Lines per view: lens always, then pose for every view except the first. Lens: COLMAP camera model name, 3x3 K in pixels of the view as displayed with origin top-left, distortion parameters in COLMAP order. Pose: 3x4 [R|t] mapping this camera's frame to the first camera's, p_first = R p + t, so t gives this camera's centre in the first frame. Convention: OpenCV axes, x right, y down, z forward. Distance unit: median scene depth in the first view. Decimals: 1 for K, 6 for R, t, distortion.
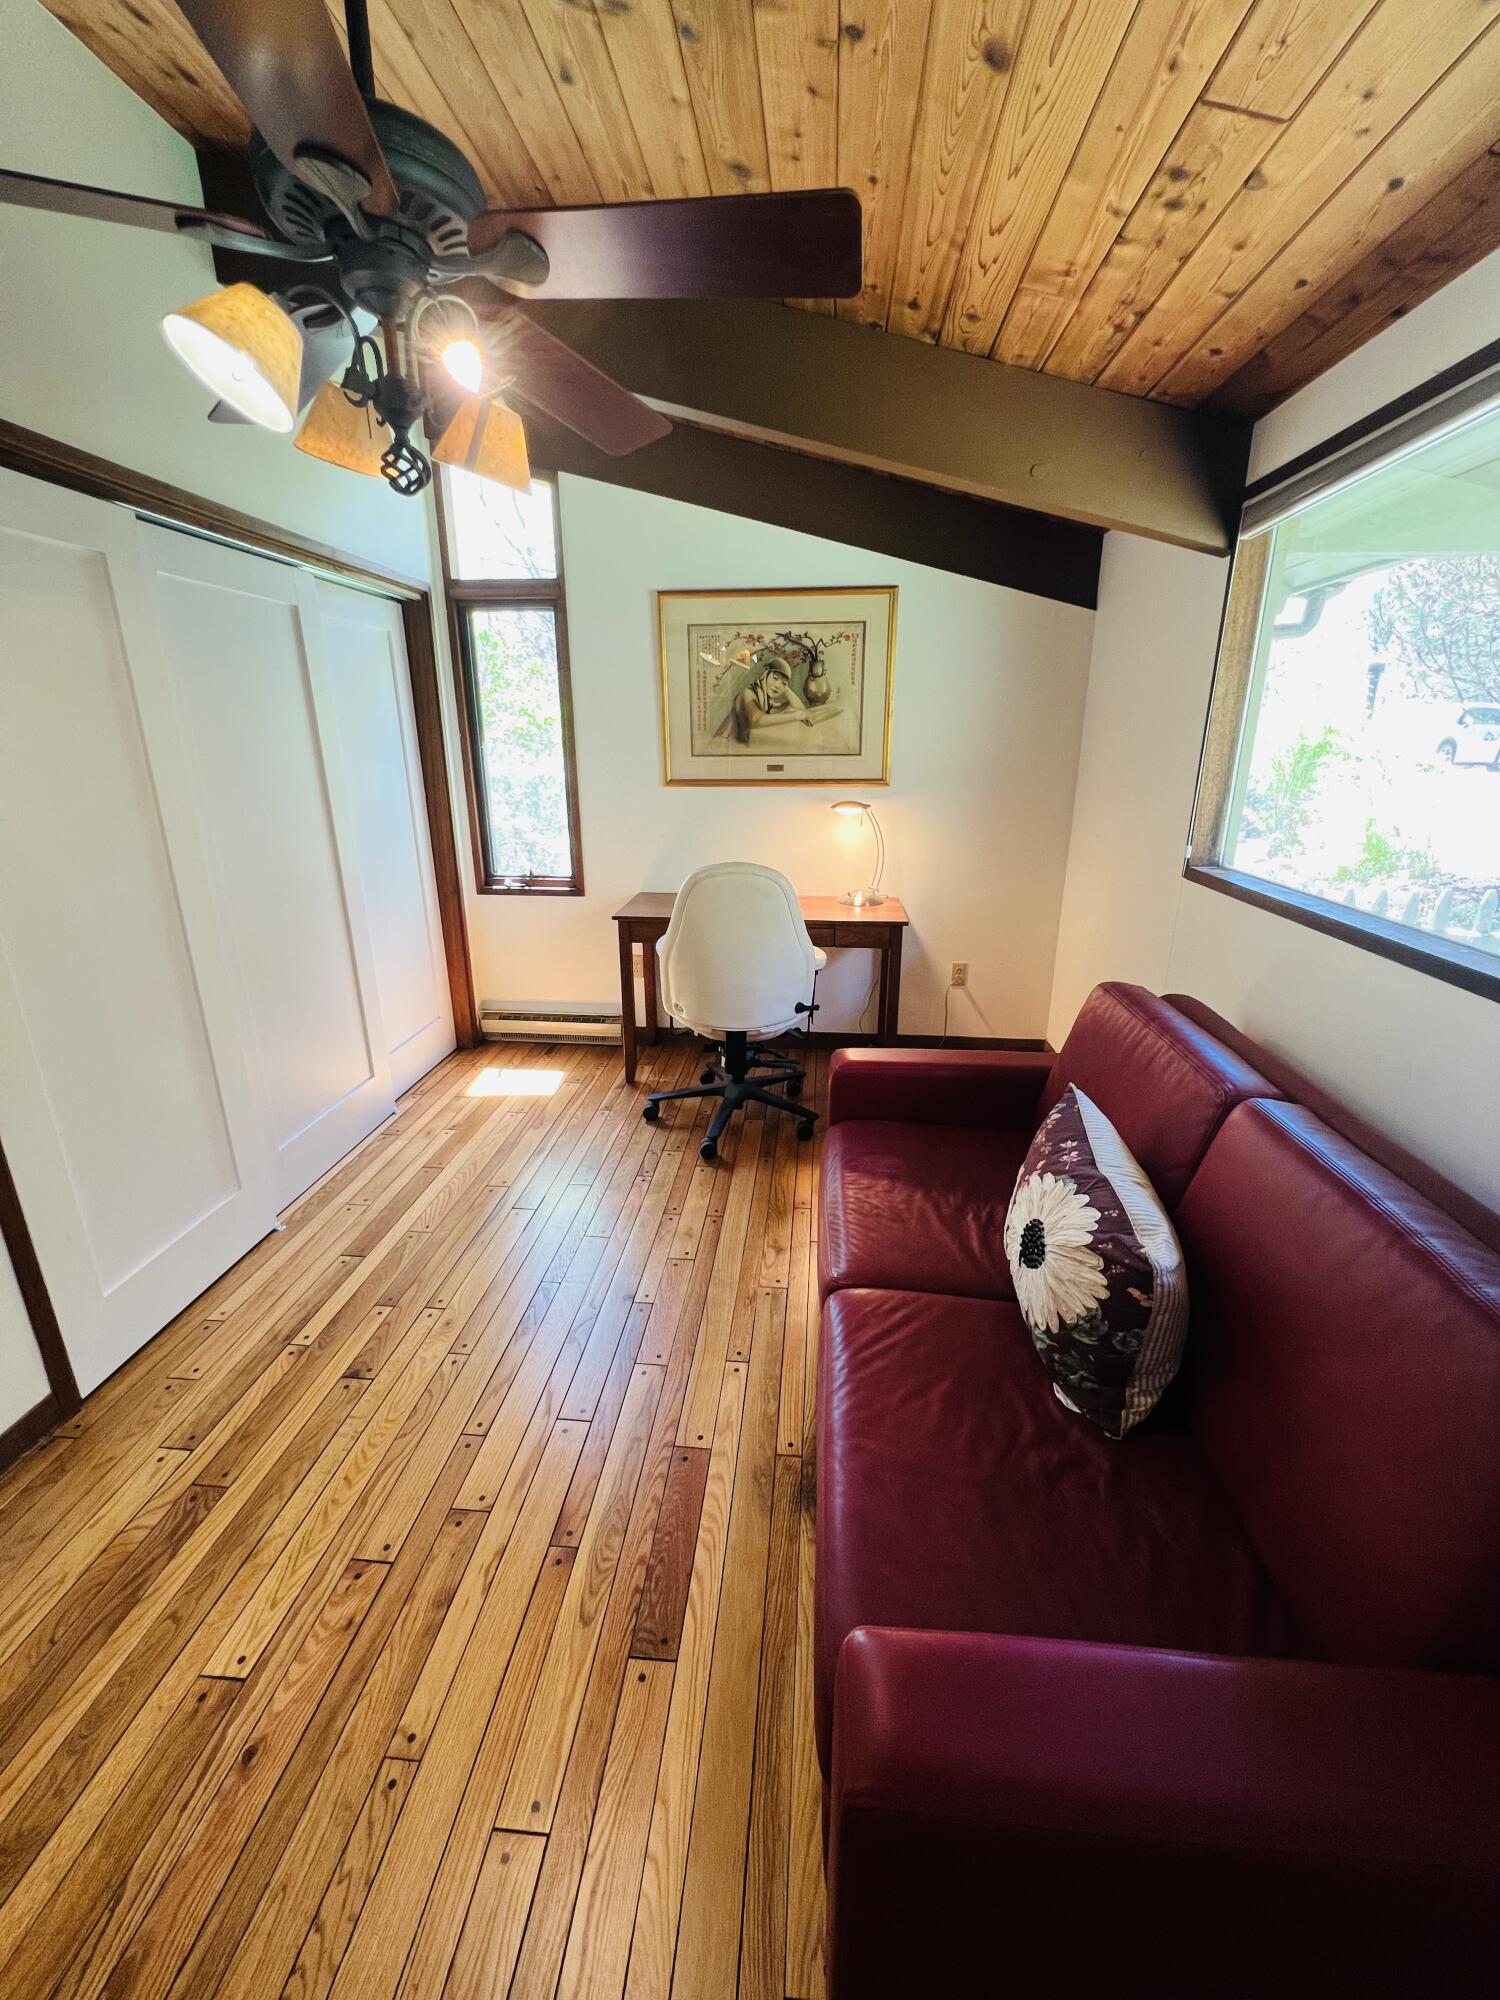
lens RADIAL K [[804.3, 0, 748.4], [0, 804.3, 997.2], [0, 0, 1]] dist [-0.007174, 0.001676]
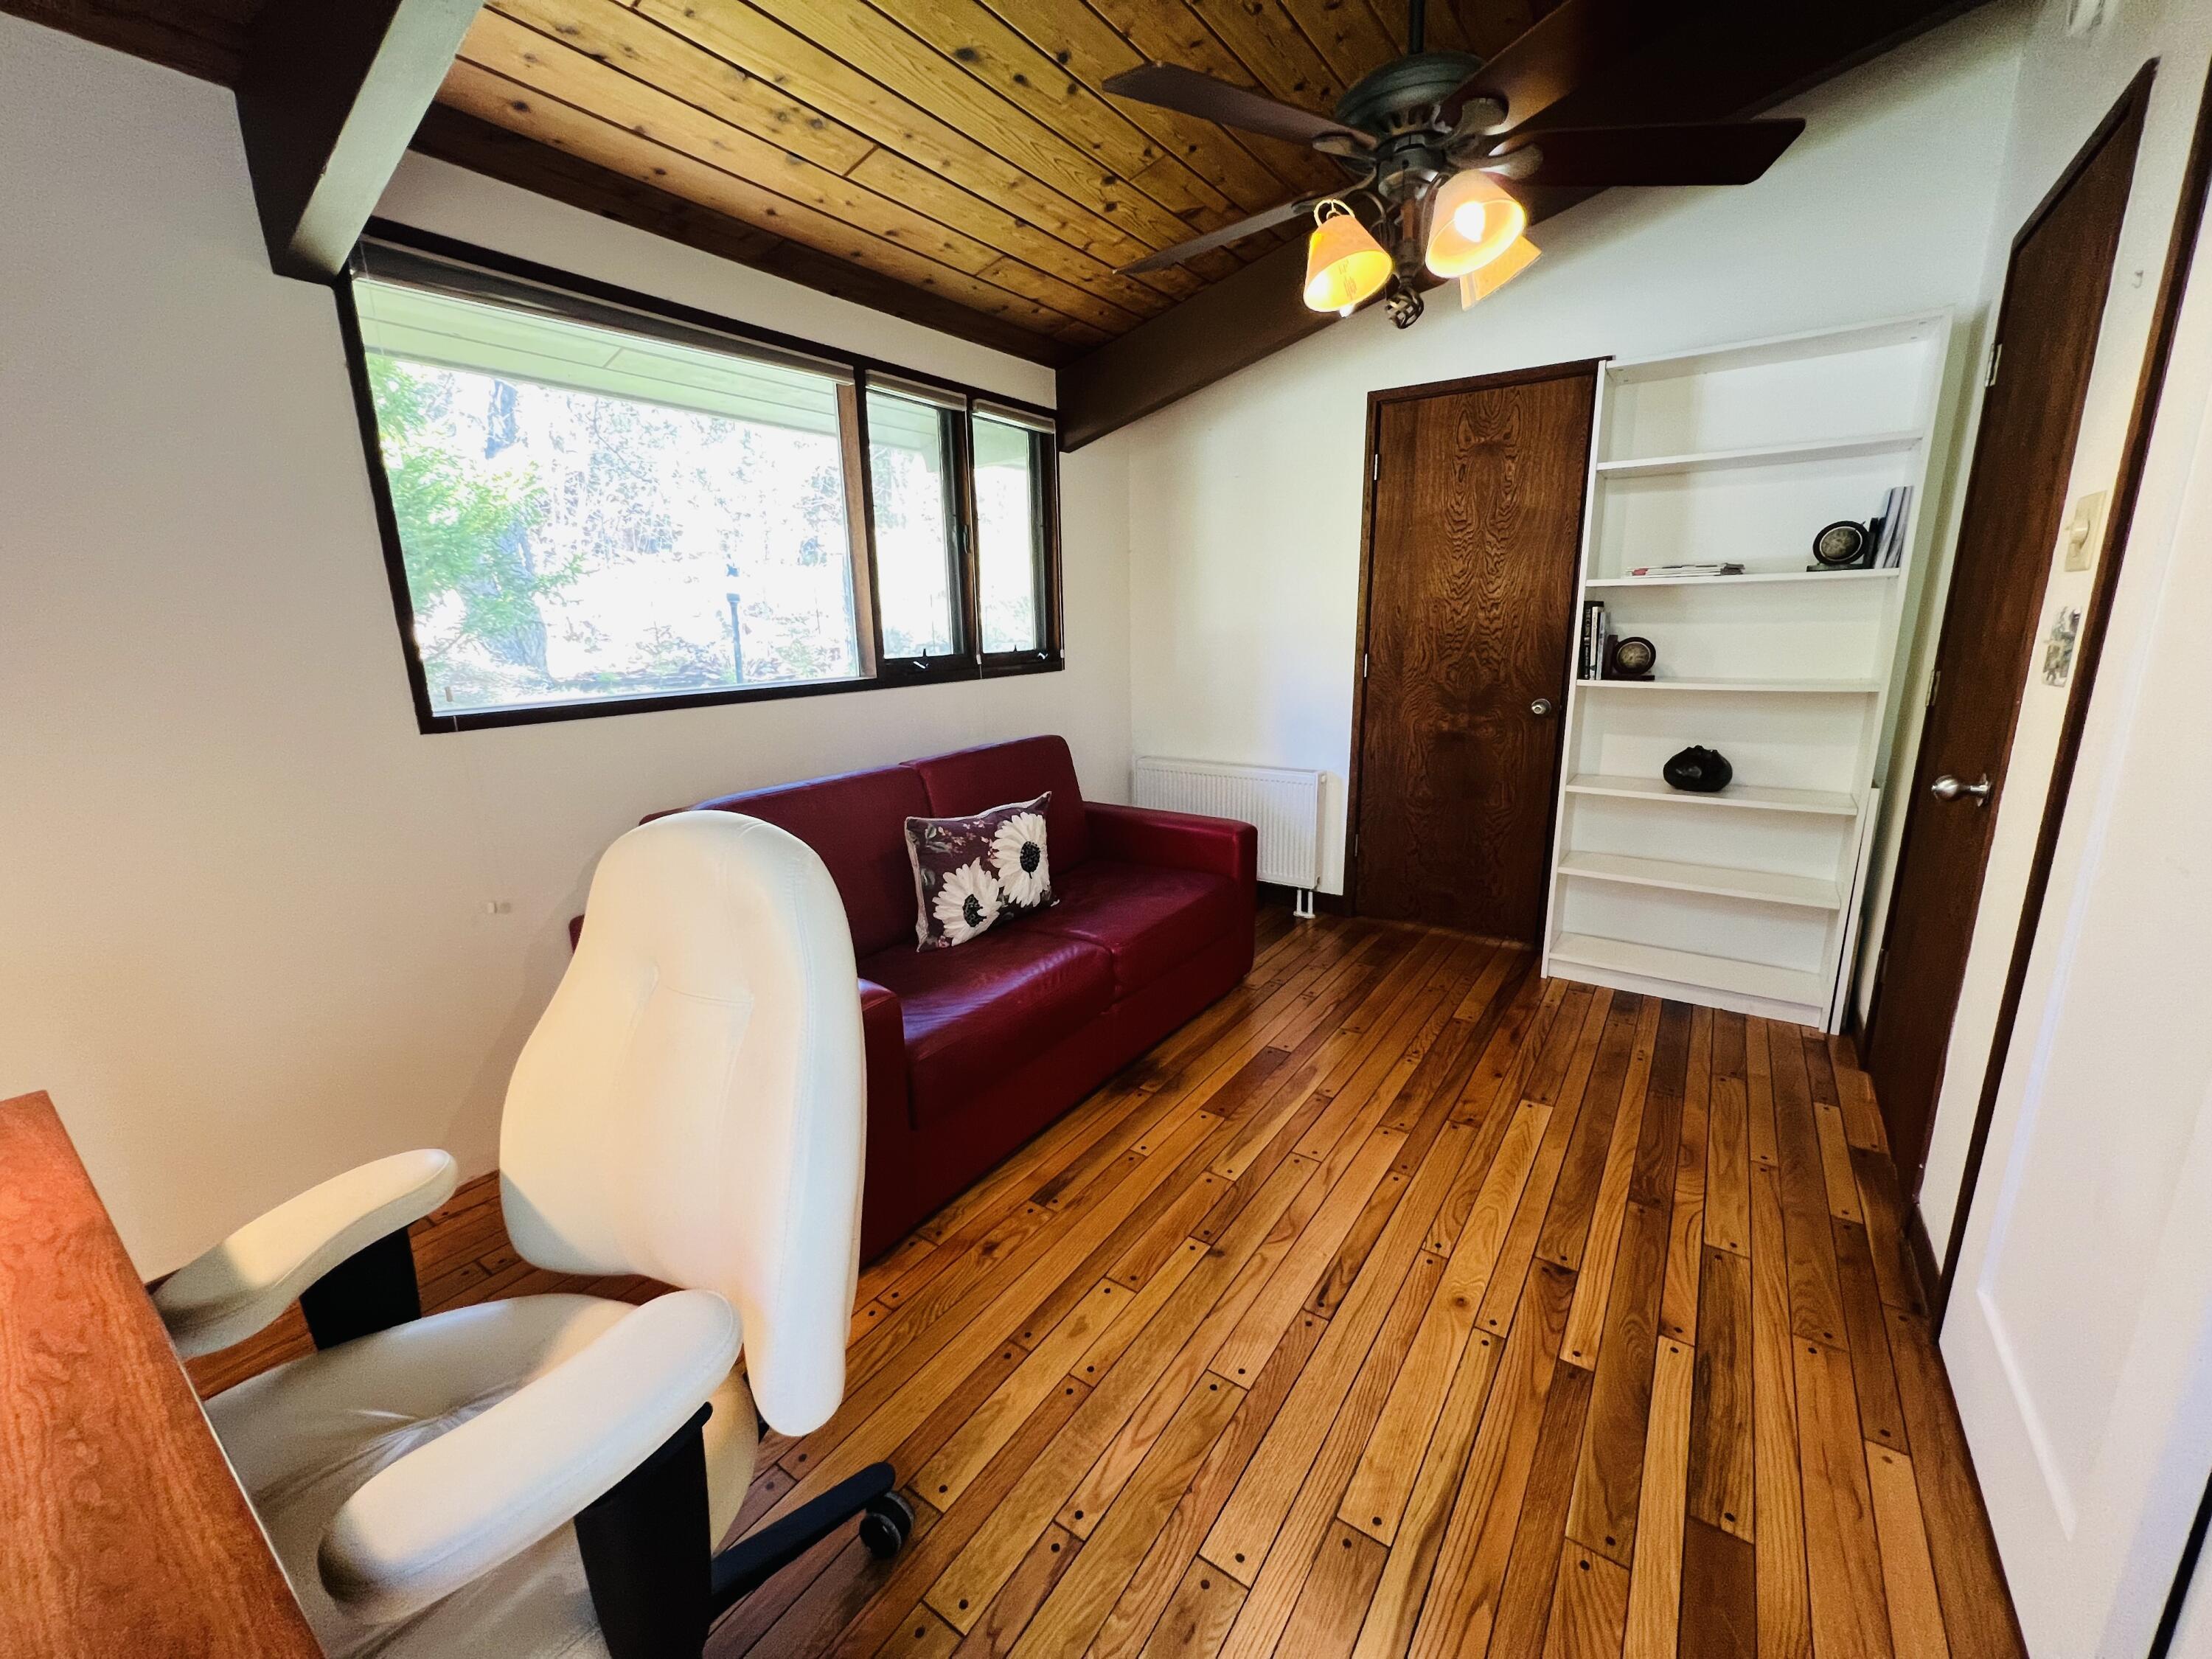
lens RADIAL K [[889.5, 0, 1098.4], [0, 889.5, 824.7], [0, 0, 1]] dist [-0.007174, 0.001676]
pose [[-0.869131, -0.094262, 0.485516, -0.521972], [0.168828, 0.866161, 0.470385, -0.474793], [-0.464875, 0.490795, -0.736893, 1.826882]]
